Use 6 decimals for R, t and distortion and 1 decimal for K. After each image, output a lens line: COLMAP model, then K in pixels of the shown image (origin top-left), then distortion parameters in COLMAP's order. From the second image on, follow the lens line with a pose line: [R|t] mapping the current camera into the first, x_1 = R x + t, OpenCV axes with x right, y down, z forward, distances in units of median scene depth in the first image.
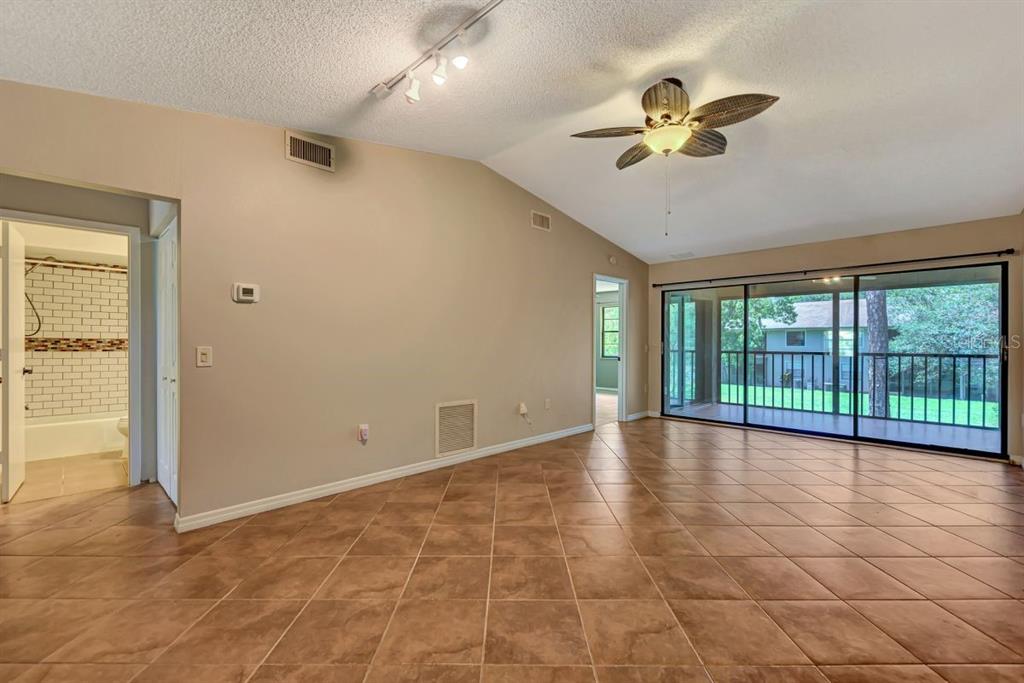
lens RADIAL K [[447.9, 0, 506.4], [0, 447.9, 344.3], [0, 0, 1]] dist [0.001930, -0.000482]
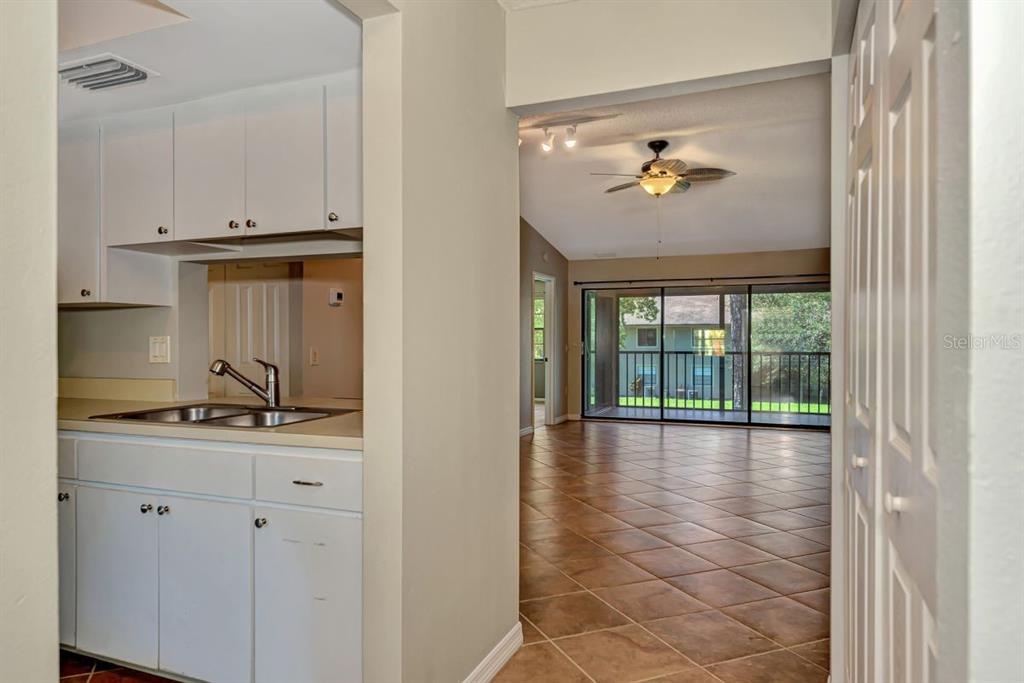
lens RADIAL K [[690.5, 0, 514.1], [0, 690.5, 339.8], [0, 0, 1]] dist [0.009306, 0.000890]
pose [[0.916751, -0.000870, 0.399459, -0.381225], [0.003991, 0.999968, -0.006981, 0.000705], [-0.399440, 0.007994, 0.916725, -0.306091]]
